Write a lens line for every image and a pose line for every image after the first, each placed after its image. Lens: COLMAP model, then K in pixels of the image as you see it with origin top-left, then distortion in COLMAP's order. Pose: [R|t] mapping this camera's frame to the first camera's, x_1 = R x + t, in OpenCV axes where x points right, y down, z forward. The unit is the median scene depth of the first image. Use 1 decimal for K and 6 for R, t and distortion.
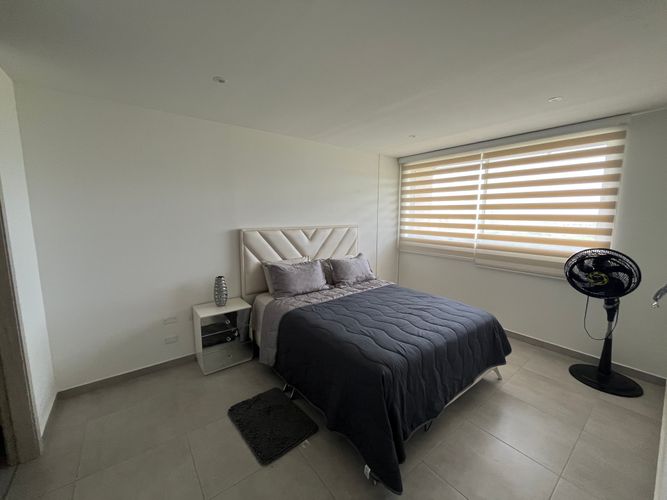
lens RADIAL K [[270.1, 0, 331.4], [0, 270.1, 244.7], [0, 0, 1]] dist [-0.005585, 0.000934]
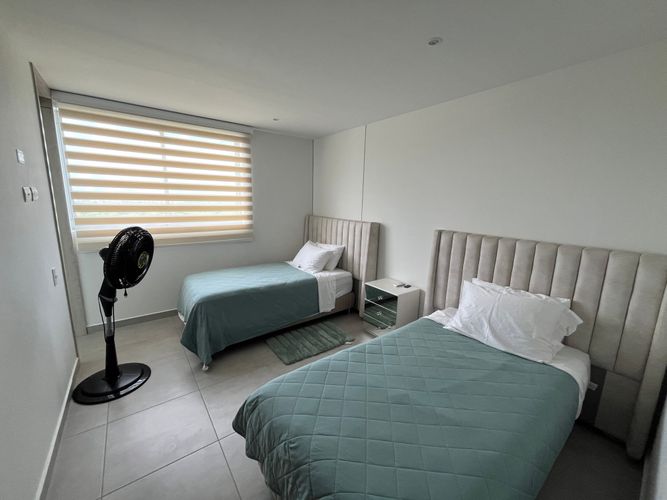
lens RADIAL K [[270.1, 0, 332.6], [0, 270.1, 250.7], [0, 0, 1]] dist [-0.005585, 0.000934]
pose [[0.001670, -0.198846, 0.980029, -0.426212], [0.091629, 0.975938, 0.197860, -0.065396], [-0.995792, 0.089468, 0.019850, 0.512092]]
